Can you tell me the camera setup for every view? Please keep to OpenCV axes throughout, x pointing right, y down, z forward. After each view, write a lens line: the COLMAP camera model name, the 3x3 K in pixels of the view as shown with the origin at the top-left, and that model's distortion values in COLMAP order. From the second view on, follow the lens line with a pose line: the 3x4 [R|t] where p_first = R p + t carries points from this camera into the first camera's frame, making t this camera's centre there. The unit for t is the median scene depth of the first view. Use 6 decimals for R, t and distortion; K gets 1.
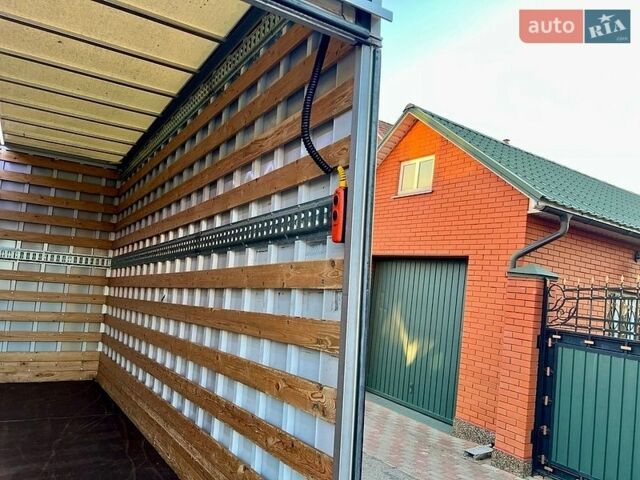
lens RADIAL K [[481.7, 0, 320.0], [0, 481.7, 240.0], [0, 0, 1]] dist [0.052791, -0.051119]
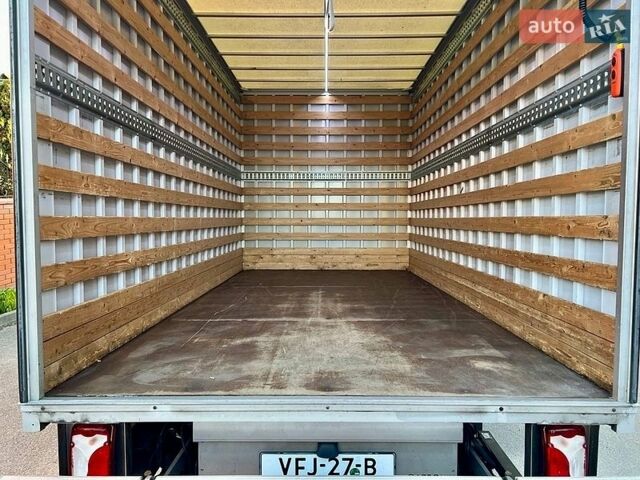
lens RADIAL K [[481.7, 0, 320.0], [0, 481.7, 240.0], [0, 0, 1]] dist [0.052791, -0.051119]
pose [[0.842895, -0.031808, -0.537137, 0.027861], [0.112063, 0.986739, 0.117422, 0.066116], [0.526279, -0.159168, 0.835282, -0.240761]]
